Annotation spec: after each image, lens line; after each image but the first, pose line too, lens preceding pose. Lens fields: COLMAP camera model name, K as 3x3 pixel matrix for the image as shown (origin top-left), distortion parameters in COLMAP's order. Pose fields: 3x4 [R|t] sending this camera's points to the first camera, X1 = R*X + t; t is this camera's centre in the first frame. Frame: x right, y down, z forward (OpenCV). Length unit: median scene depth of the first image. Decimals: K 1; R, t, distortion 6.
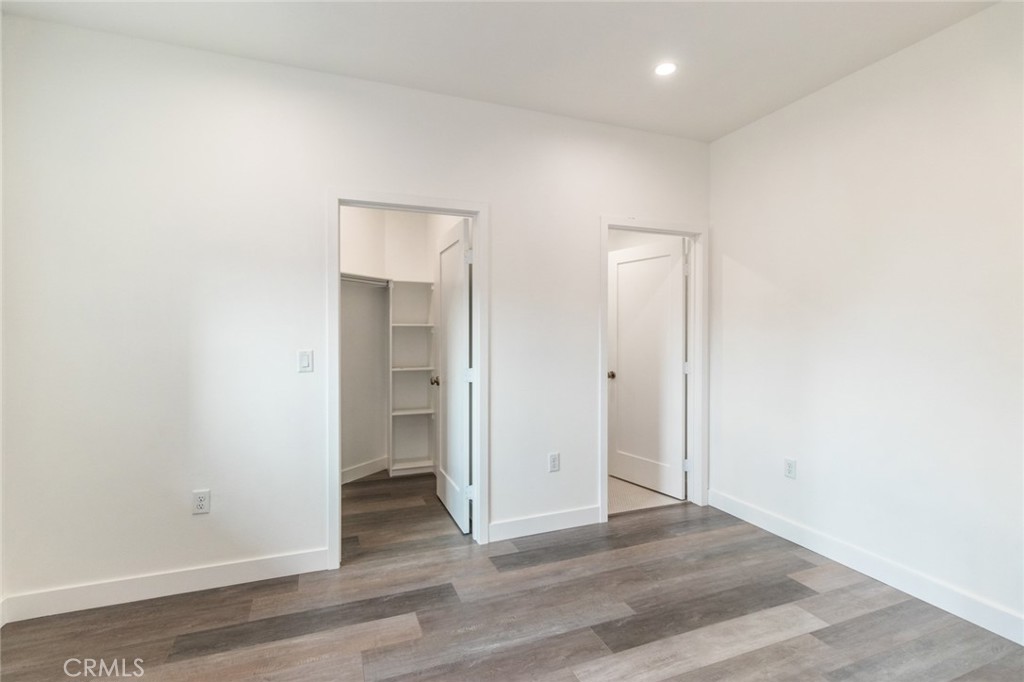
lens RADIAL K [[479.7, 0, 509.3], [0, 479.7, 335.0], [0, 0, 1]] dist [0.006123, 0.000179]
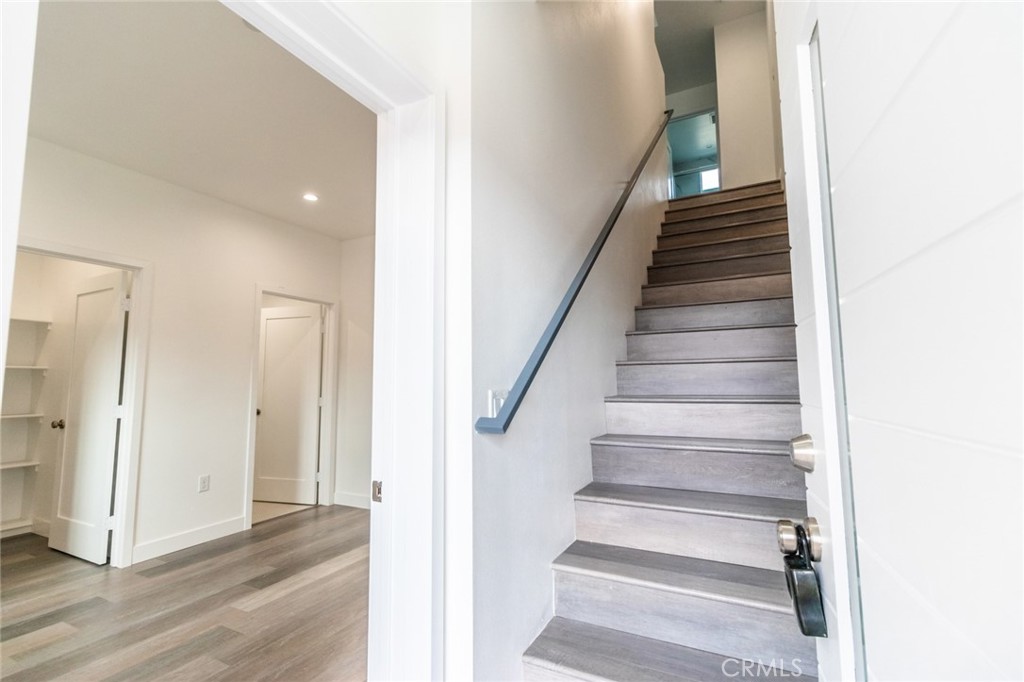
lens RADIAL K [[479.7, 0, 509.3], [0, 479.7, 335.0], [0, 0, 1]] dist [0.006123, 0.000179]
pose [[0.756005, 0.059305, 0.651874, -0.133256], [0.011513, 0.994528, -0.103830, 0.033525], [-0.654464, 0.086000, 0.751186, -0.416627]]
